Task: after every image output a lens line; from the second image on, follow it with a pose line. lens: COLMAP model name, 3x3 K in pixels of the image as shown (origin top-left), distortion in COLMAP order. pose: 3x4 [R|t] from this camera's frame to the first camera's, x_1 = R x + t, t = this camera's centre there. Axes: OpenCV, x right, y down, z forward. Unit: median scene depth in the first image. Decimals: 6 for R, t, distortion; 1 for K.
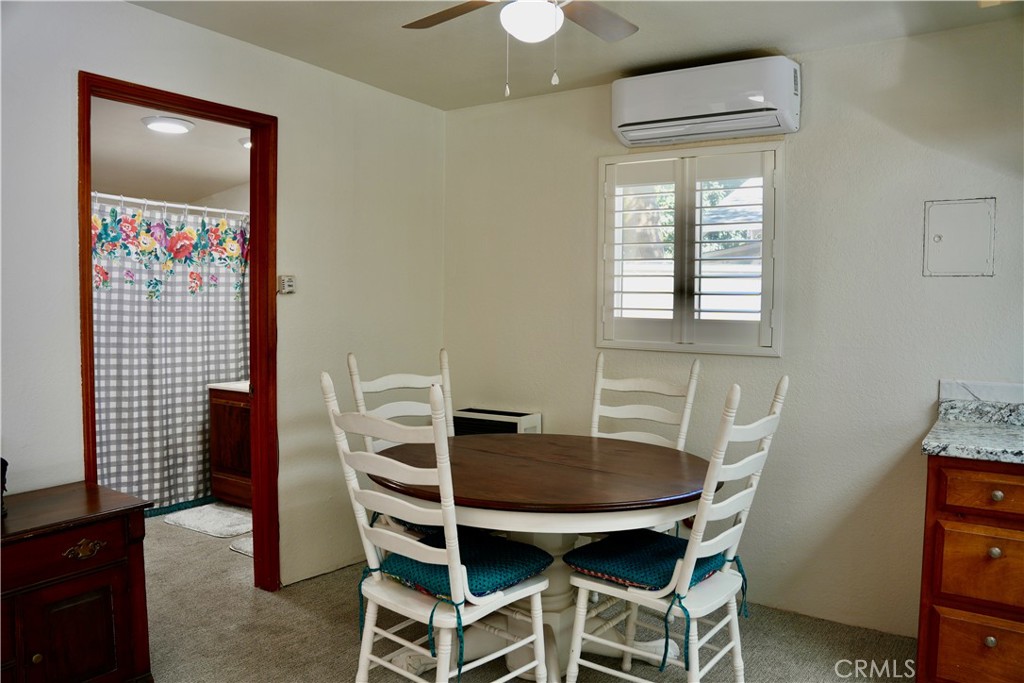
lens RADIAL K [[773.2, 0, 512.0], [0, 773.2, 341.5], [0, 0, 1]] dist [-0.147631, 0.129714]
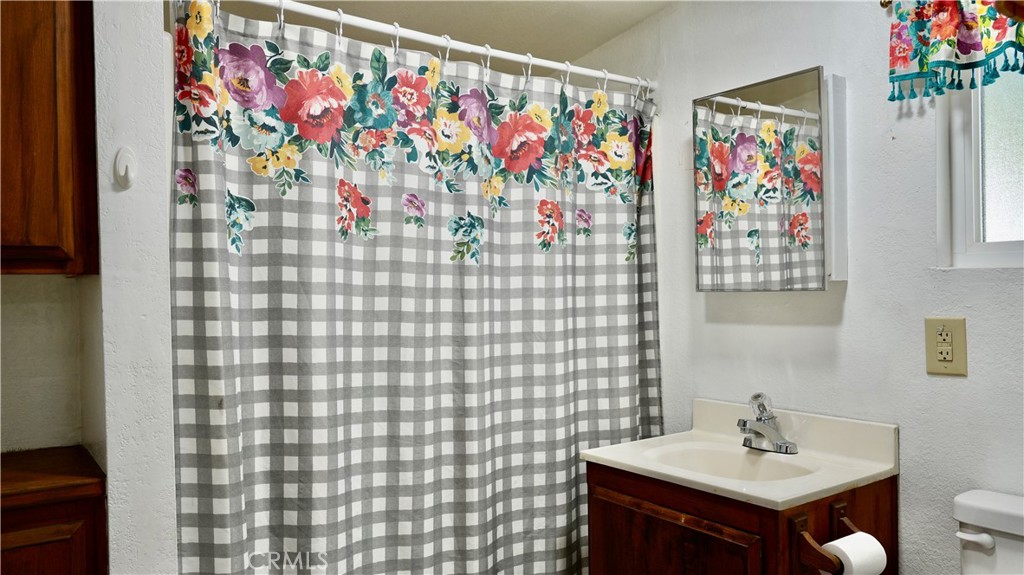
lens RADIAL K [[769.2, 0, 512.0], [0, 769.2, 287.5], [0, 0, 1]] dist [-0.003997, -0.000369]
pose [[0.936530, -0.021736, -0.349914, -0.287741], [0.006395, 0.998969, -0.044937, -0.019016], [0.350530, 0.039847, 0.935703, 0.575359]]
